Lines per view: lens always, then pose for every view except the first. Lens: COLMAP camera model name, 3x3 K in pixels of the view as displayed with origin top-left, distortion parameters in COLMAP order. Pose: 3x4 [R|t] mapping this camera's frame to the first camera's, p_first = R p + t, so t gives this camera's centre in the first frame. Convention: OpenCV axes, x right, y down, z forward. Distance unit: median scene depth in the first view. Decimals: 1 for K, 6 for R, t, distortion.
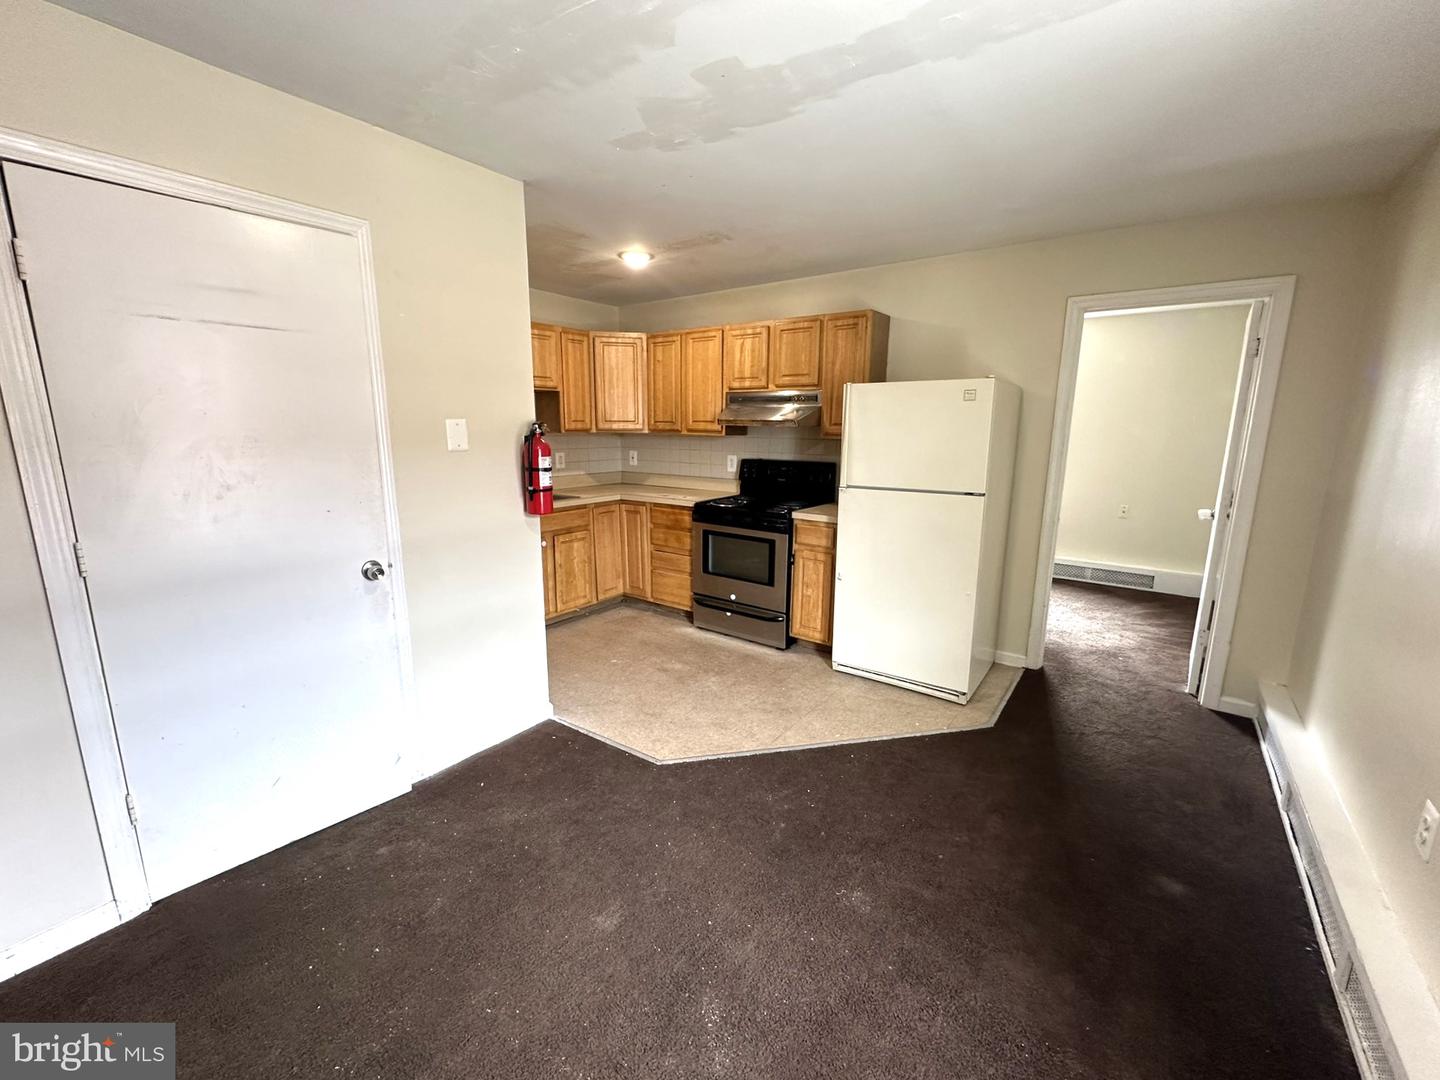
lens RADIAL K [[595.6, 0, 717.6], [0, 595.6, 538.0], [0, 0, 1]] dist [-0.001107, 0.000114]
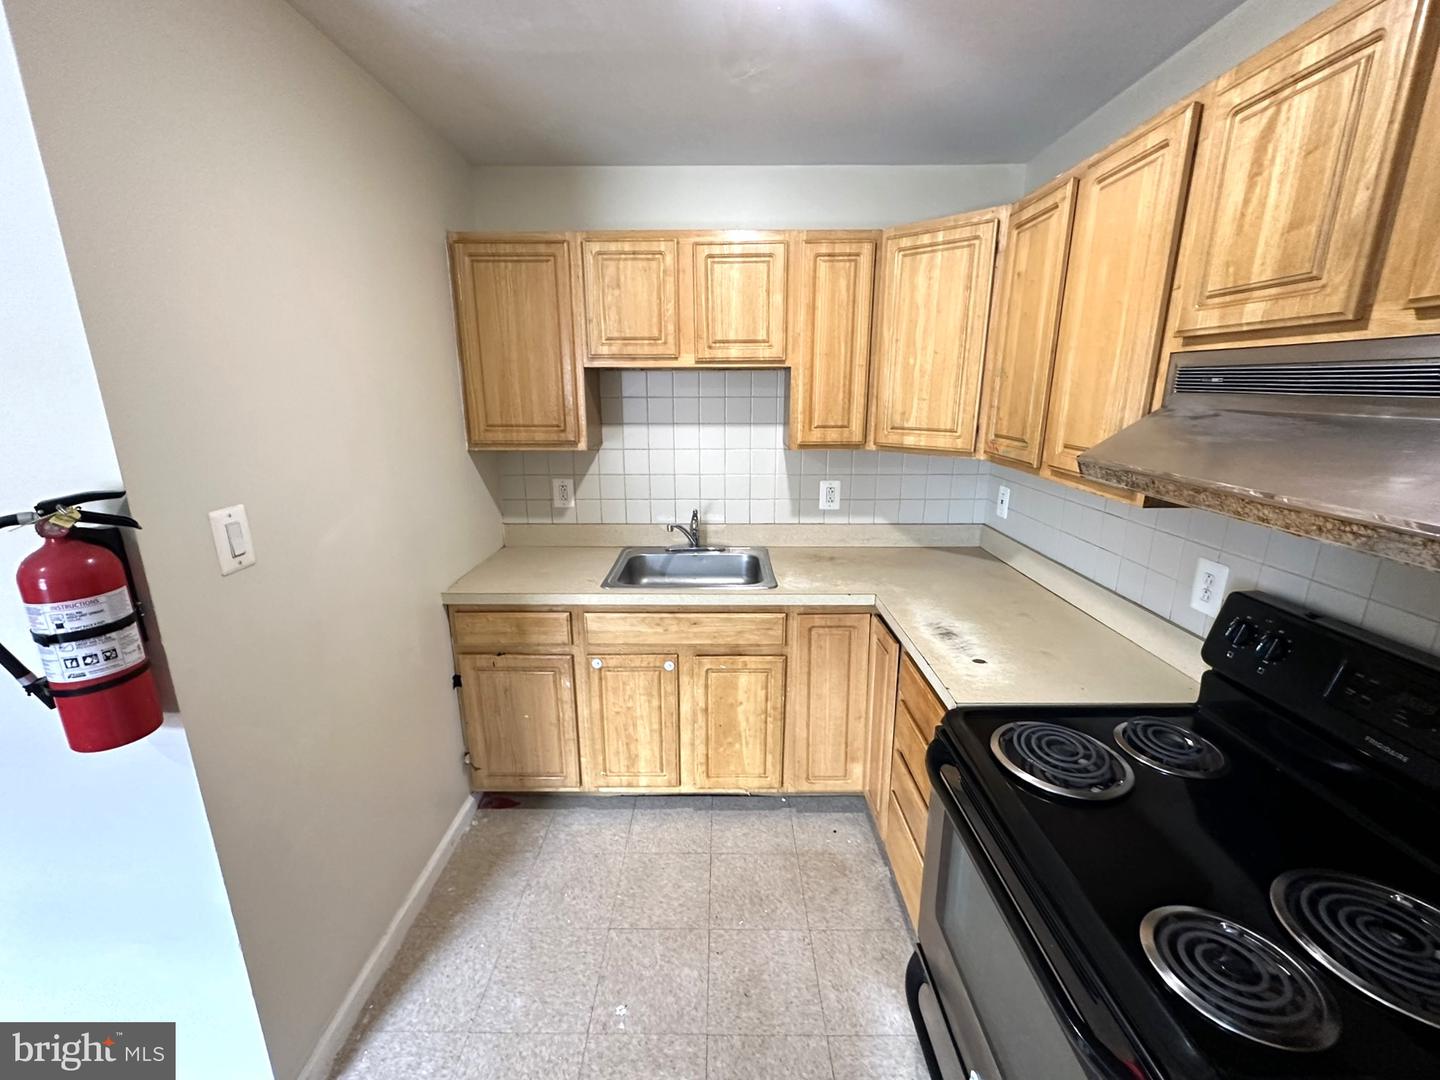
lens RADIAL K [[595.6, 0, 717.6], [0, 595.6, 538.0], [0, 0, 1]] dist [-0.001107, 0.000114]
pose [[0.588504, 0.192236, -0.785308, 0.119753], [-0.146454, 0.980600, 0.130291, -0.167255], [0.795119, 0.038334, 0.605241, 0.675034]]
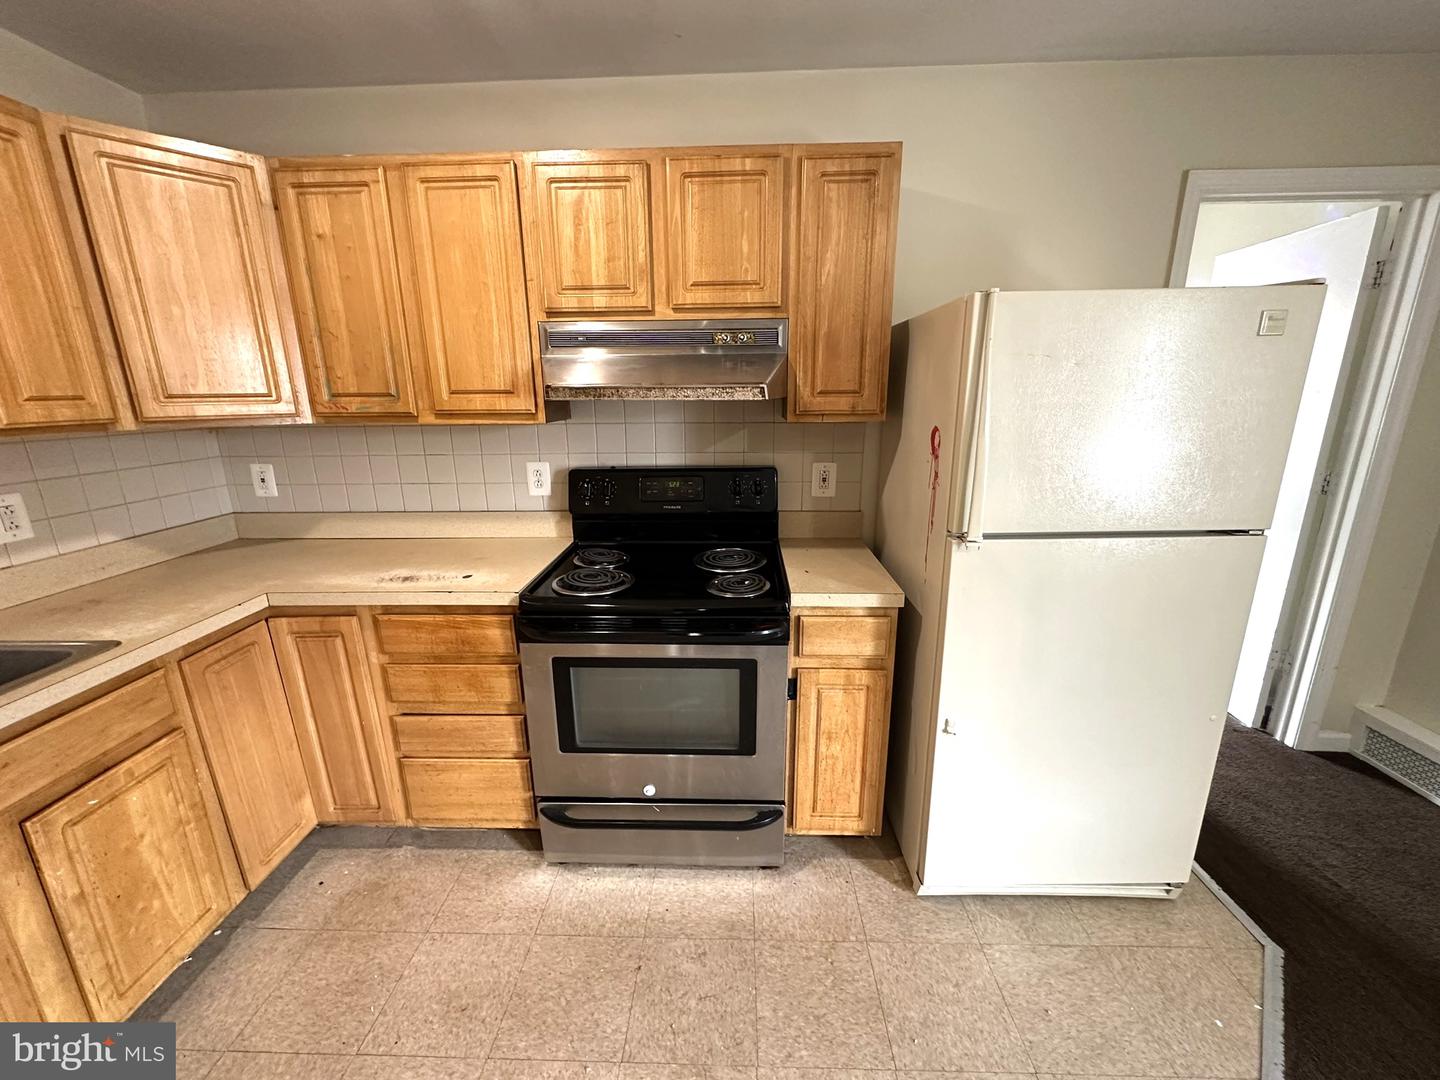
lens RADIAL K [[574.0, 0, 719.5], [0, 574.0, 538.4], [0, 0, 1]] dist [-0.002149, 0.000250]
pose [[0.823942, -0.157724, 0.544282, -0.126909], [0.122980, 0.987363, 0.099953, -0.115990], [-0.553169, -0.015419, 0.832926, 0.580353]]
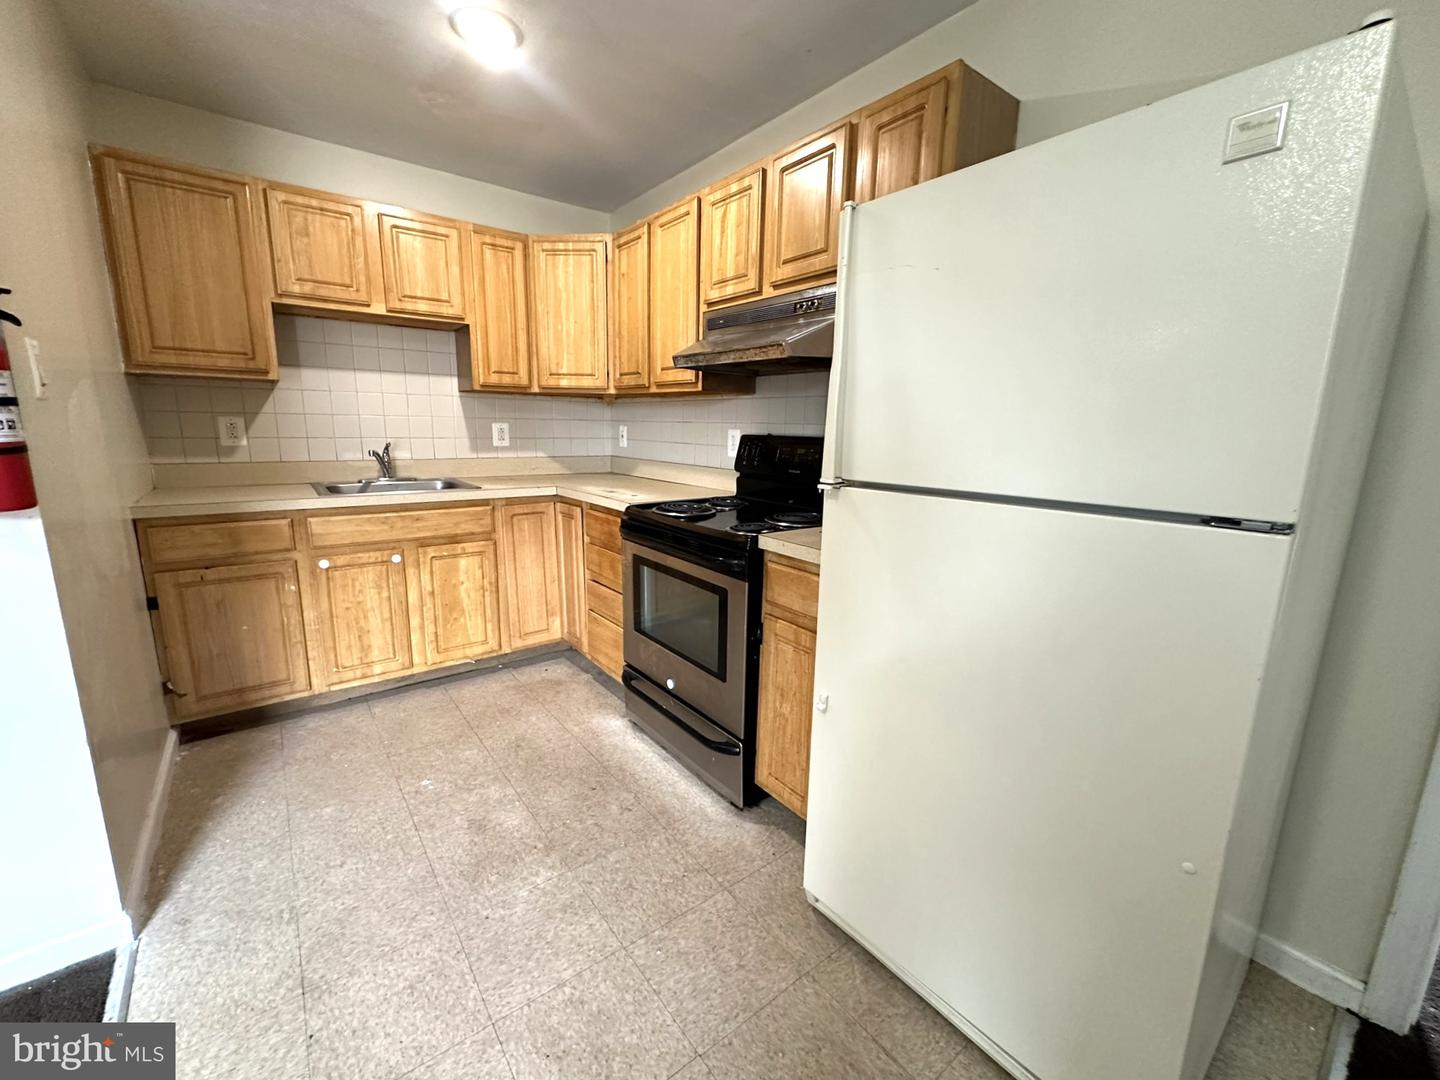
lens RADIAL K [[587.2, 0, 717.4], [0, 587.2, 538.1], [0, 0, 1]] dist [-0.001234, -0.000056]
pose [[0.961075, 0.065821, -0.268332, 0.188789], [-0.066213, 0.997777, 0.007598, -0.036907], [0.268235, 0.010465, 0.963297, 0.469311]]
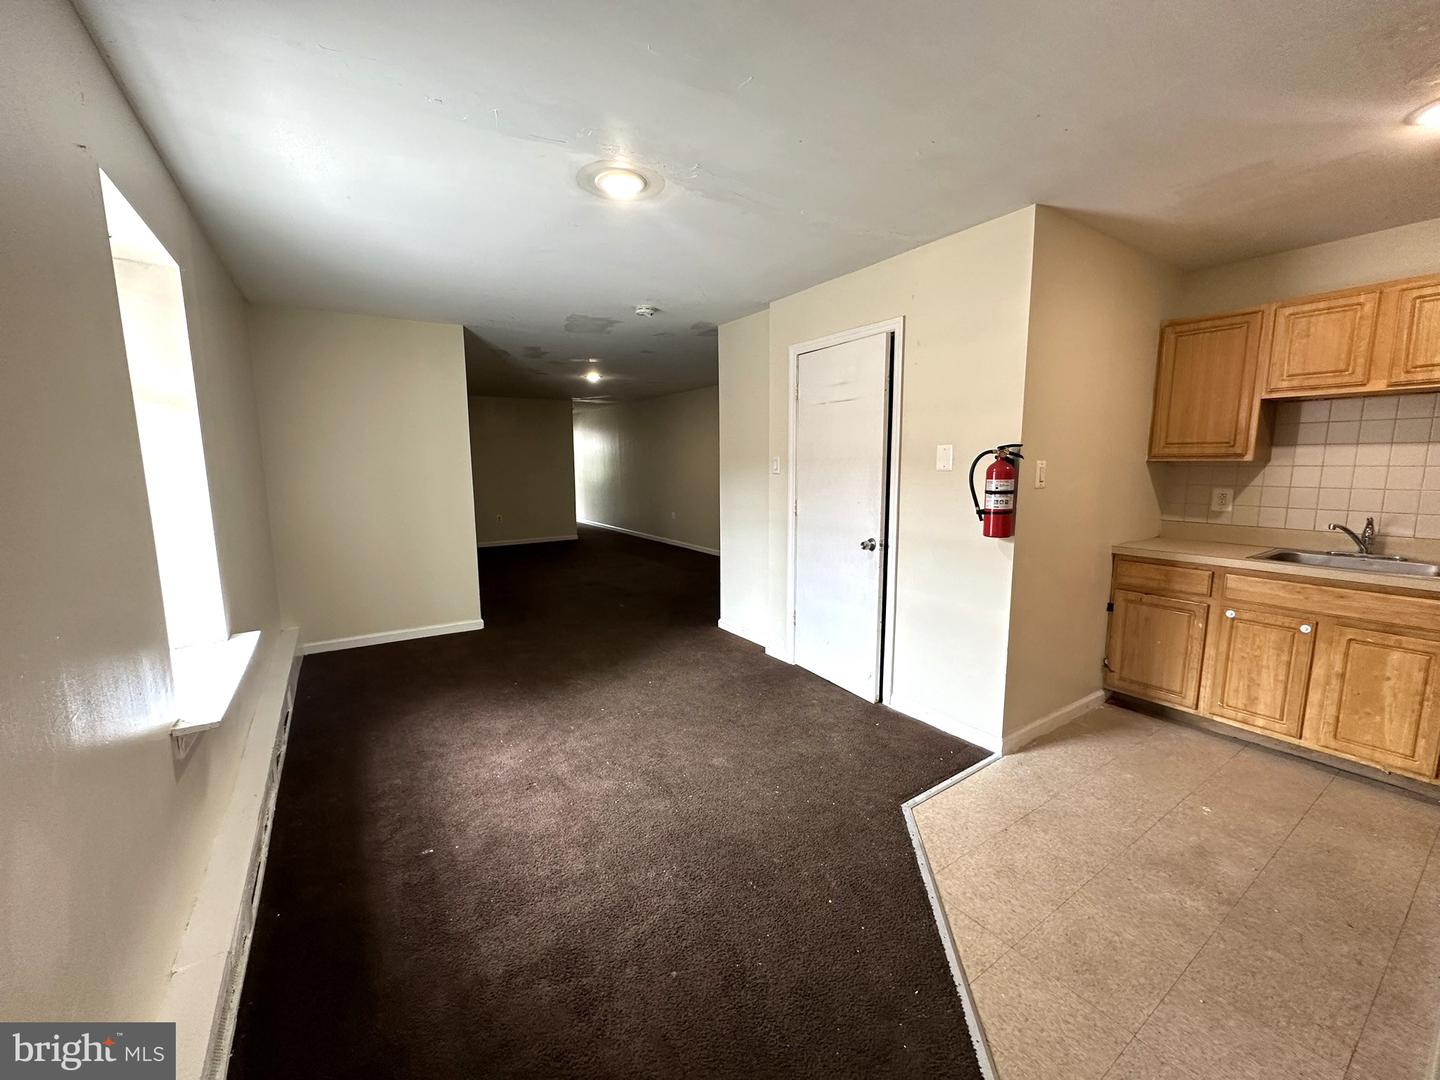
lens RADIAL K [[574.0, 0, 719.5], [0, 574.0, 538.4], [0, 0, 1]] dist [-0.002149, 0.000250]
pose [[-0.341124, 0.122267, -0.932033, 0.472817], [-0.173960, 0.966168, 0.190414, -0.088779], [0.923782, 0.227091, -0.308313, 0.550140]]
